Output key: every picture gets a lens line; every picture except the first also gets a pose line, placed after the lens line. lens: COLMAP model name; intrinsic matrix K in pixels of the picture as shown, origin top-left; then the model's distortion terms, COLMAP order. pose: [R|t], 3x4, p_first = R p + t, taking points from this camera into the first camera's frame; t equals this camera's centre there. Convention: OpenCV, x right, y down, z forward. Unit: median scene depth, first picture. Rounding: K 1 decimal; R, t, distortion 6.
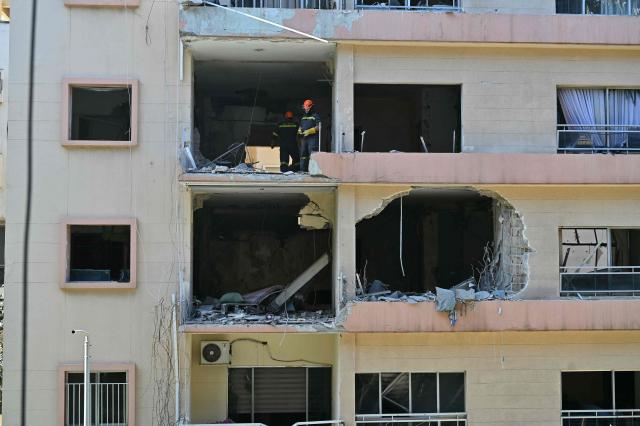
lens RADIAL K [[914.9, 0, 320.0], [0, 914.9, 213.0], [0, 0, 1]] dist [-0.002130, 0.010277]
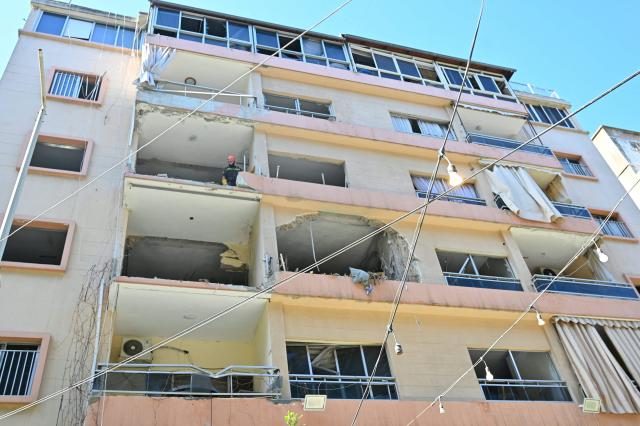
lens RADIAL K [[596.3, 0, 320.0], [0, 596.3, 213.0], [0, 0, 1]] dist [-0.005295, 0.010028]
pose [[0.971236, 0.058503, 0.230820, -0.082110], [0.107979, 0.755749, -0.645898, 0.492454], [-0.212229, 0.652243, 0.727694, 0.412762]]
